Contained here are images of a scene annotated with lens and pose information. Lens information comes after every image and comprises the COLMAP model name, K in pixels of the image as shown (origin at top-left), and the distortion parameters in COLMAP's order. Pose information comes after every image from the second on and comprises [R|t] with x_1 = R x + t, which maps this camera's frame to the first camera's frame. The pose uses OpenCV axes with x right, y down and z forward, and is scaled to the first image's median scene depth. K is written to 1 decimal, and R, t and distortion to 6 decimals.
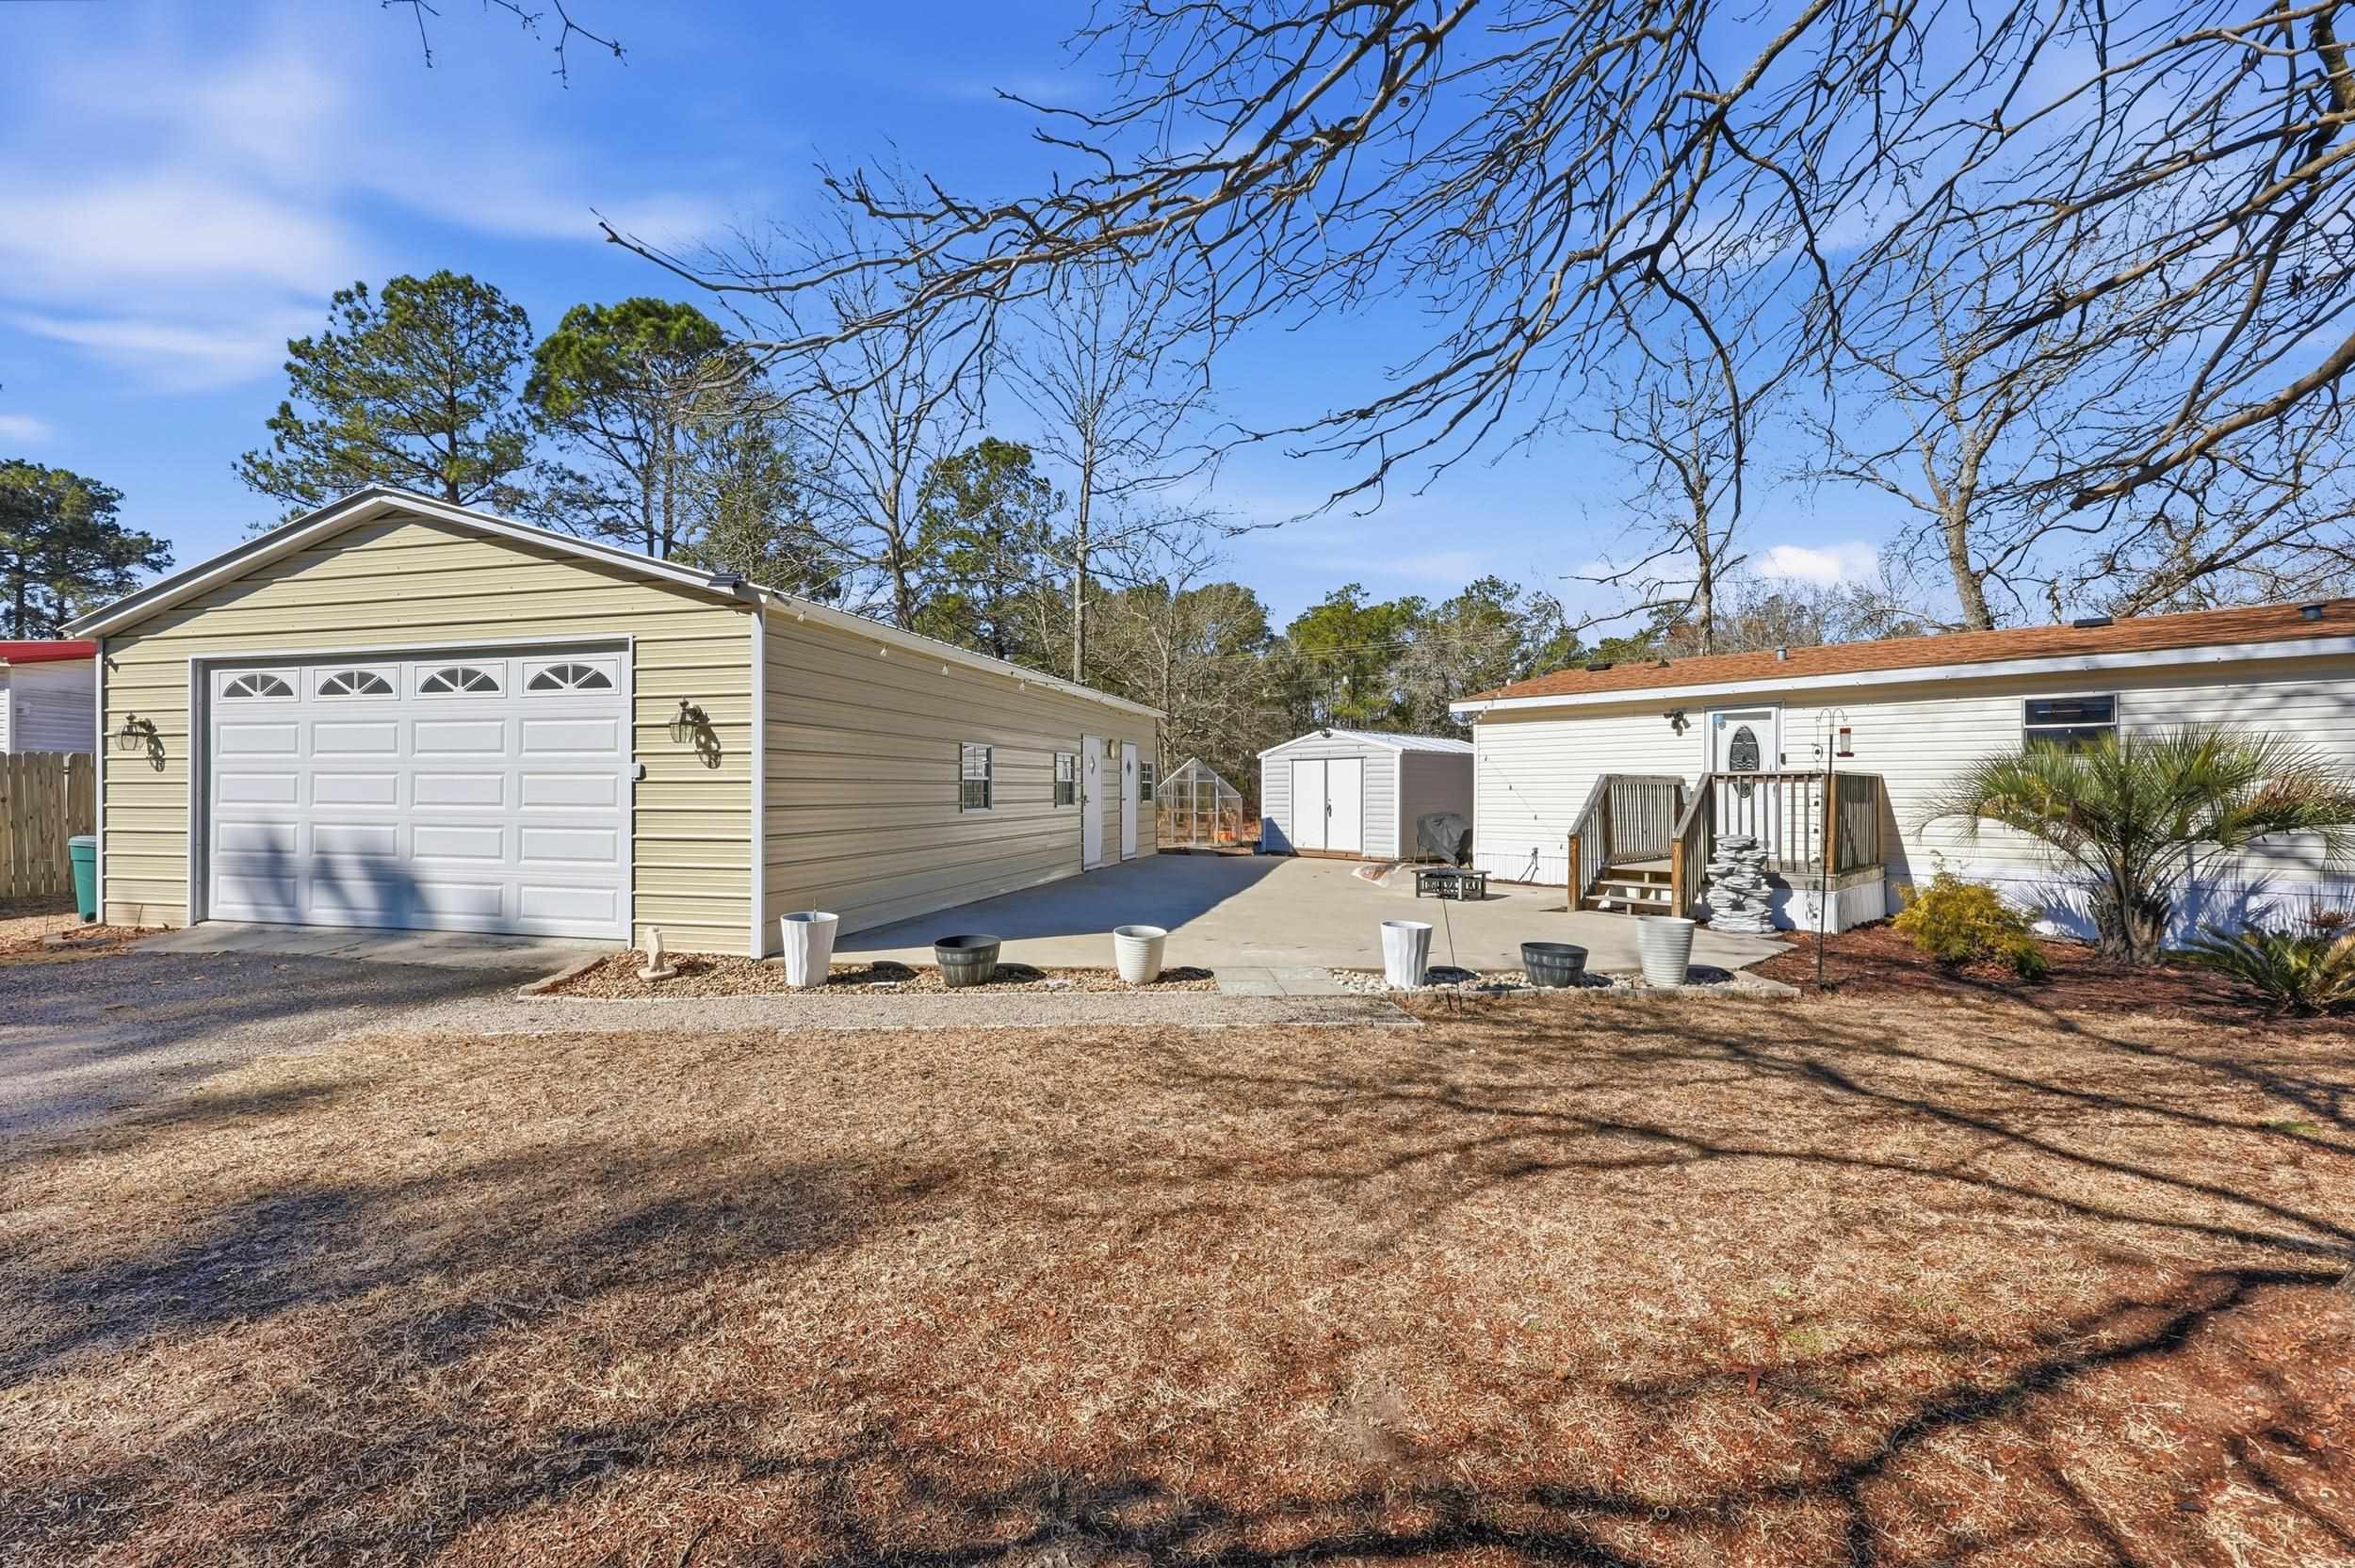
lens RADIAL K [[961.4, 0, 1170.5], [0, 961.4, 790.7], [0, 0, 1]] dist [0.000909, 0.000245]
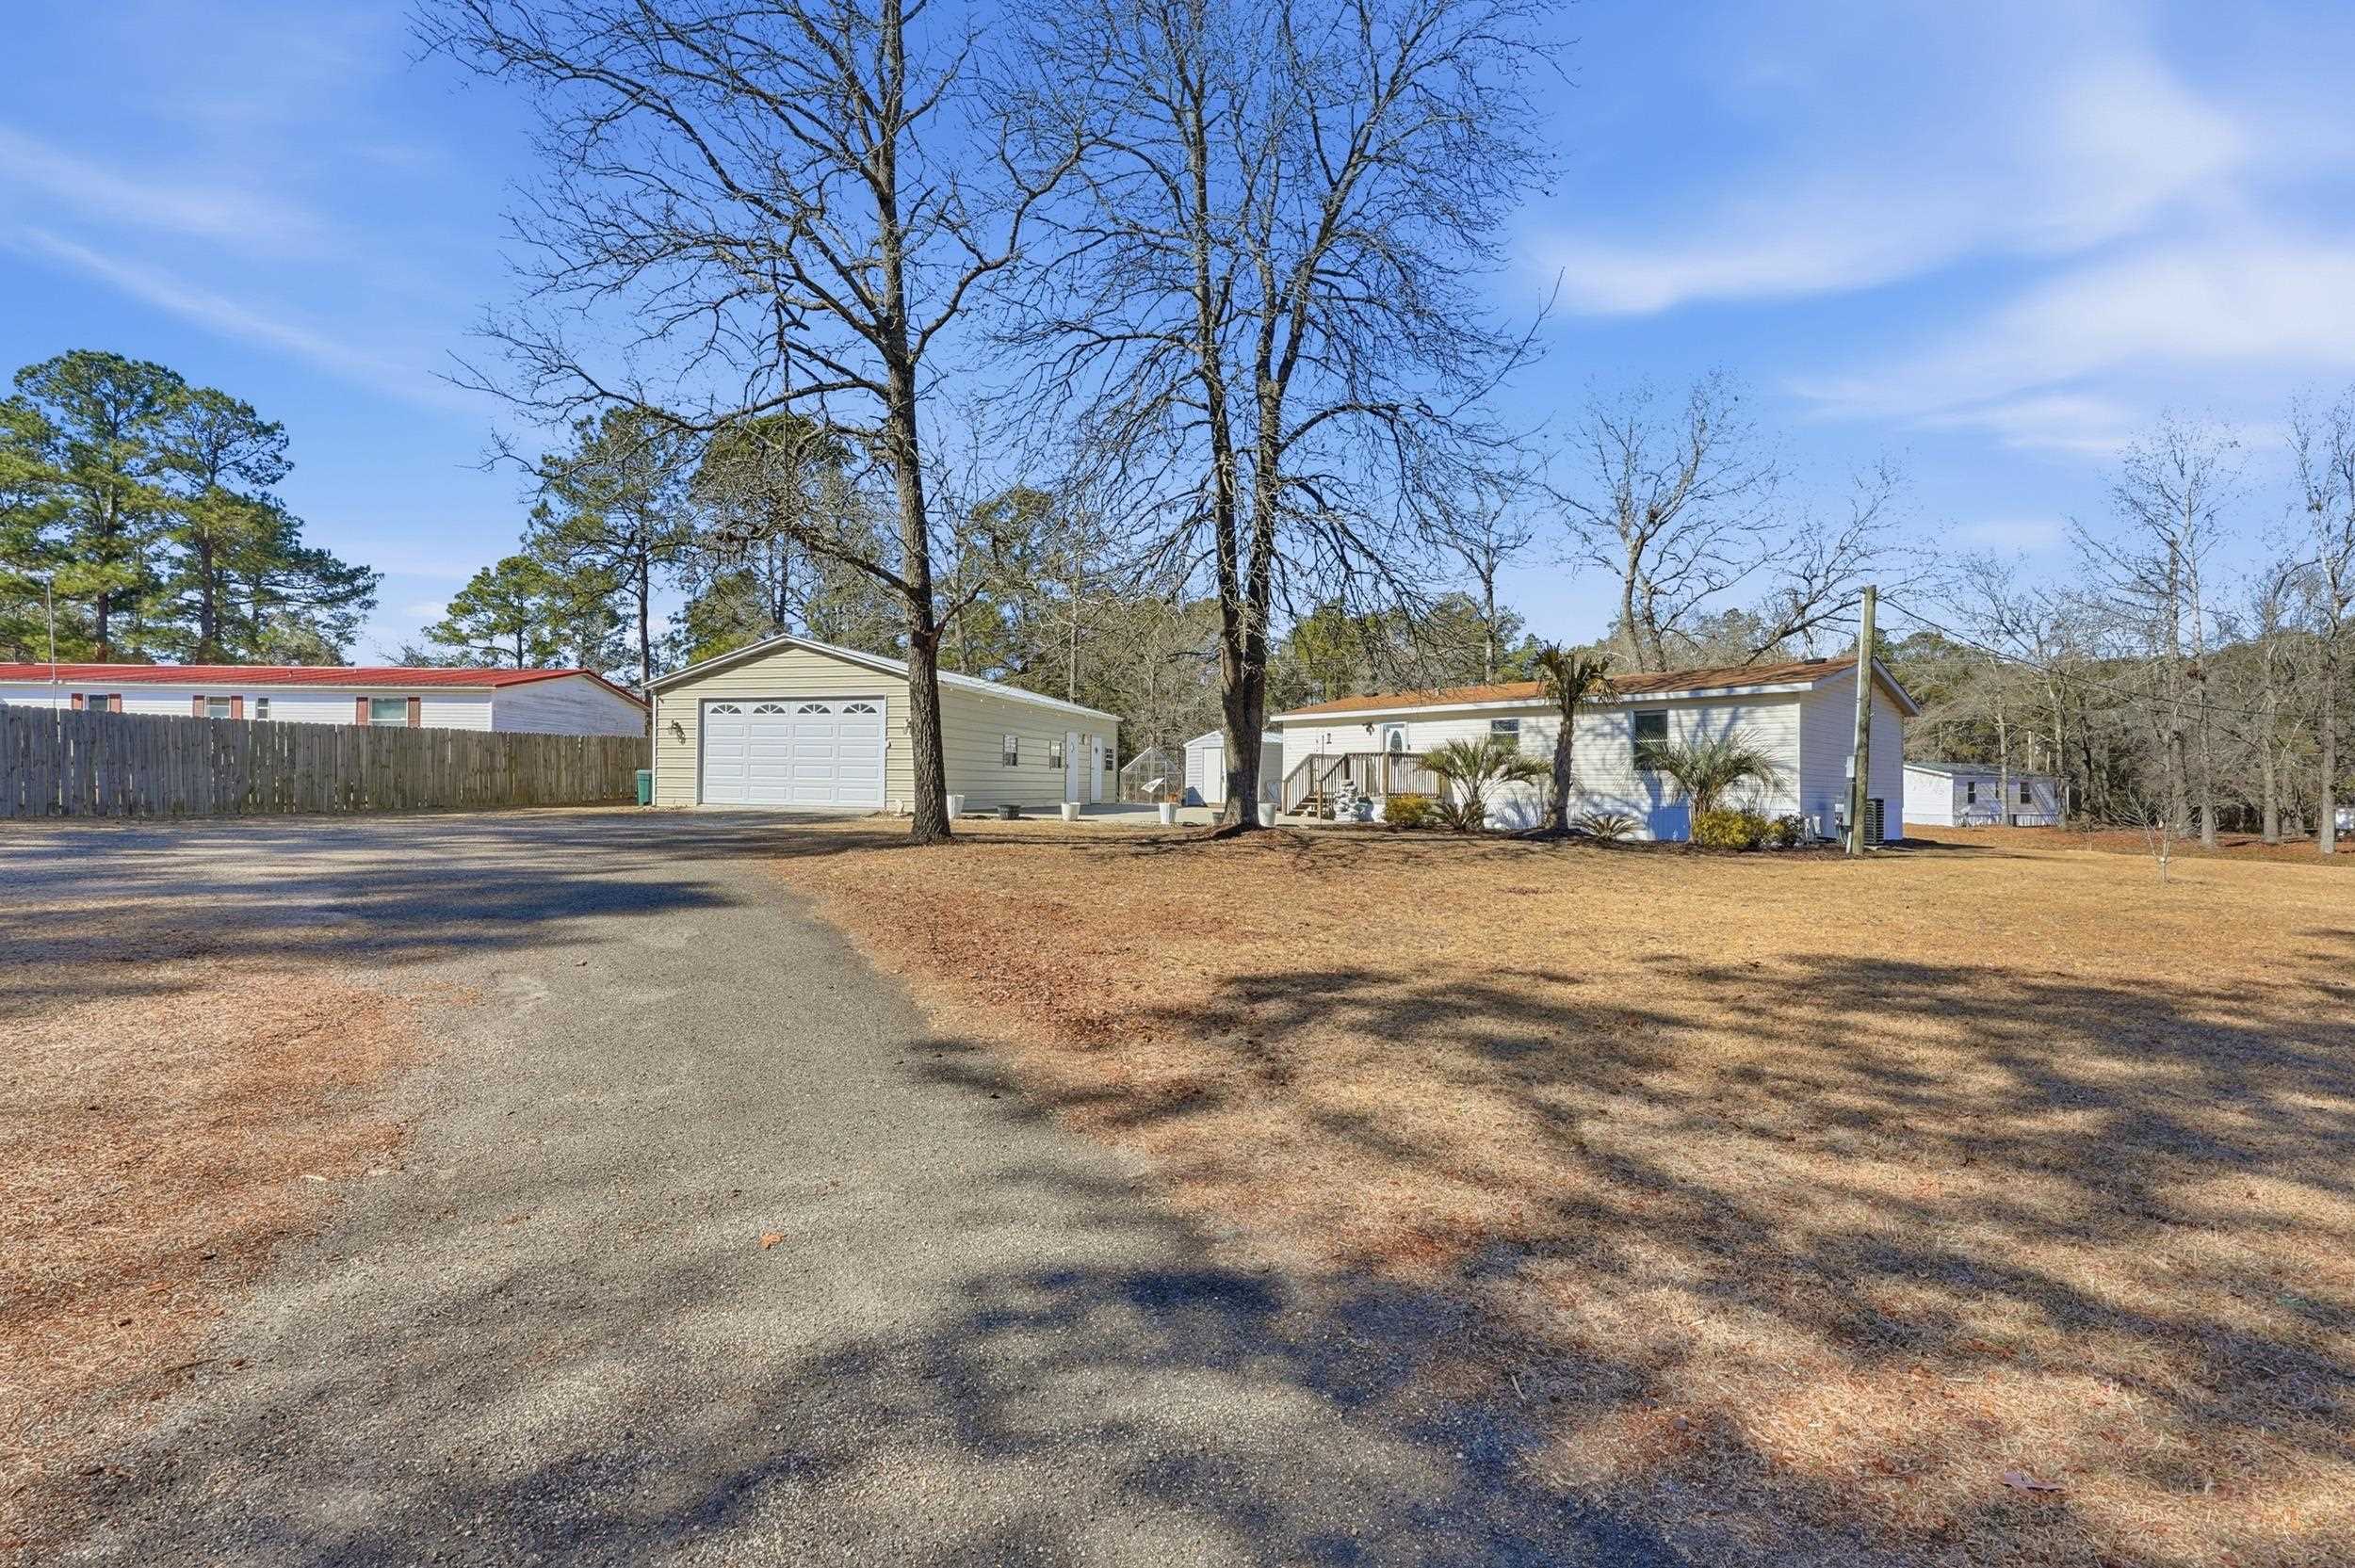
lens RADIAL K [[961.4, 0, 1181.7], [0, 961.4, 784.8], [0, 0, 1]] dist [0.000909, 0.000245]
pose [[0.999782, 0.011227, -0.017629, 0.181834], [-0.011268, 0.999934, -0.002229, 0.050980], [0.017603, 0.002427, 0.999842, -0.949599]]
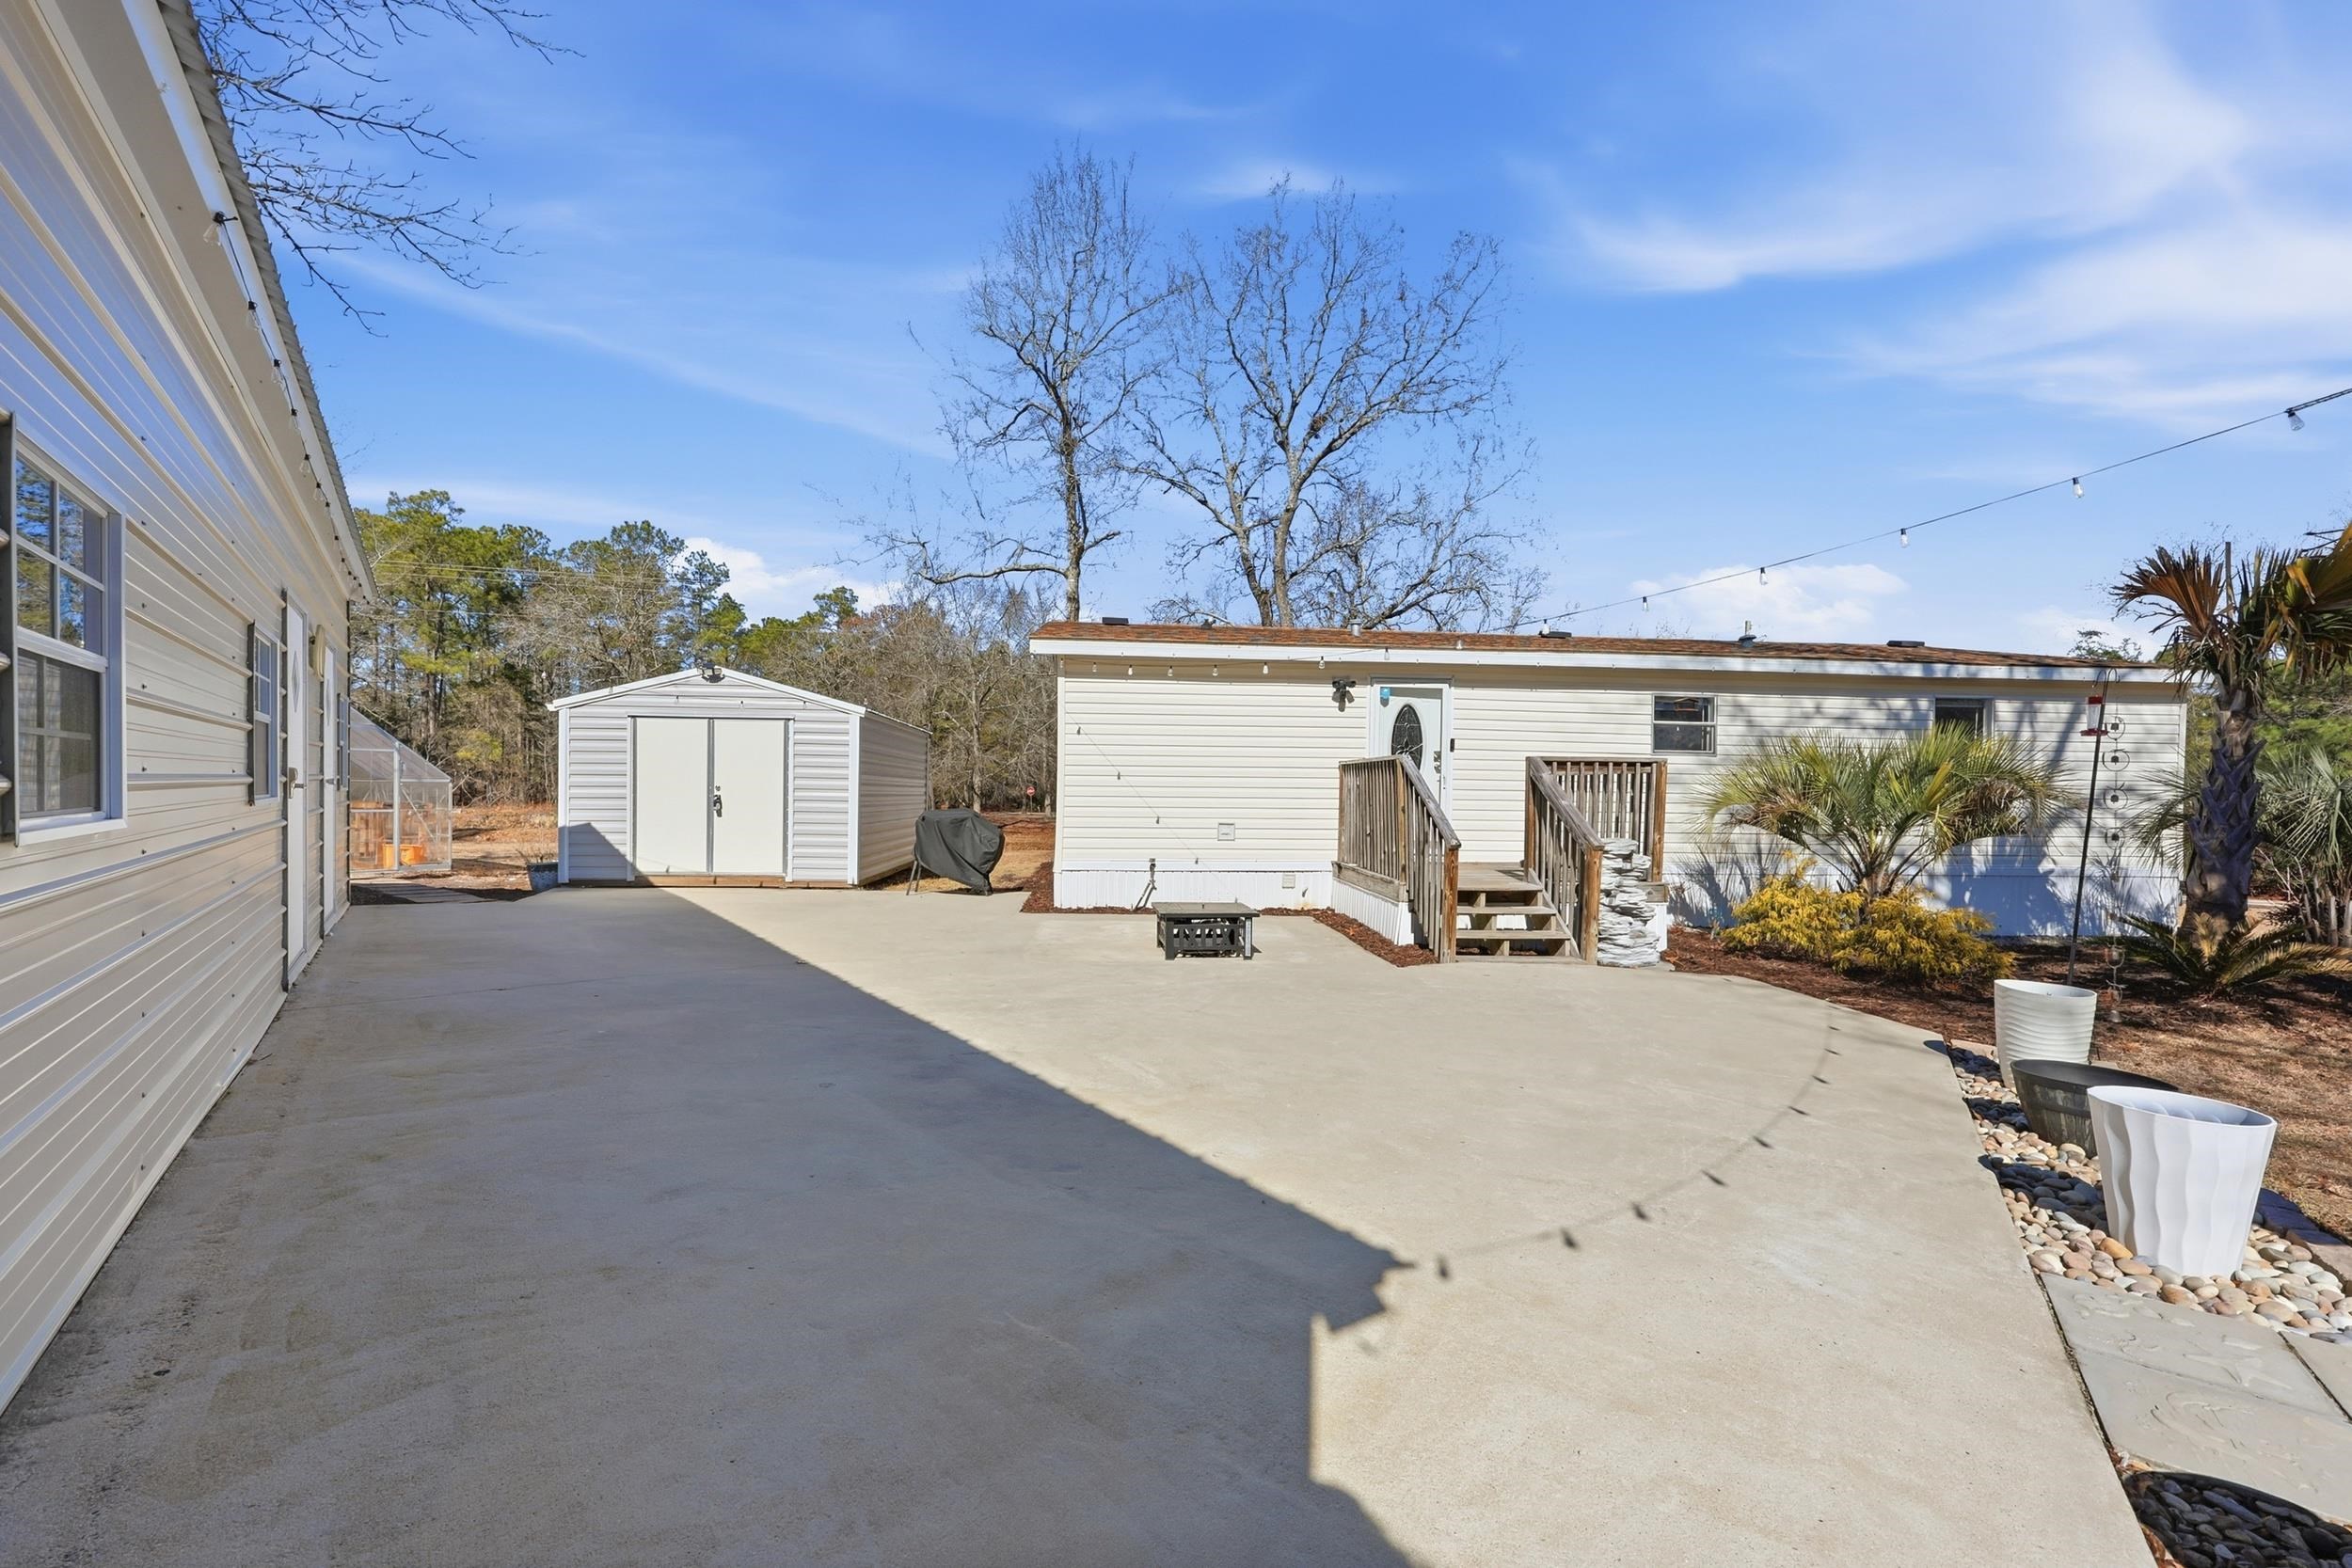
lens RADIAL K [[960.2, 0, 1178.1], [0, 960.2, 794.6], [0, 0, 1]] dist [0.000909, 0.000245]
pose [[0.623927, 0.001636, 0.781481, -0.174642], [-0.013738, 0.999866, 0.008875, 0.006619], [-0.781362, -0.016273, 0.623866, 0.607711]]
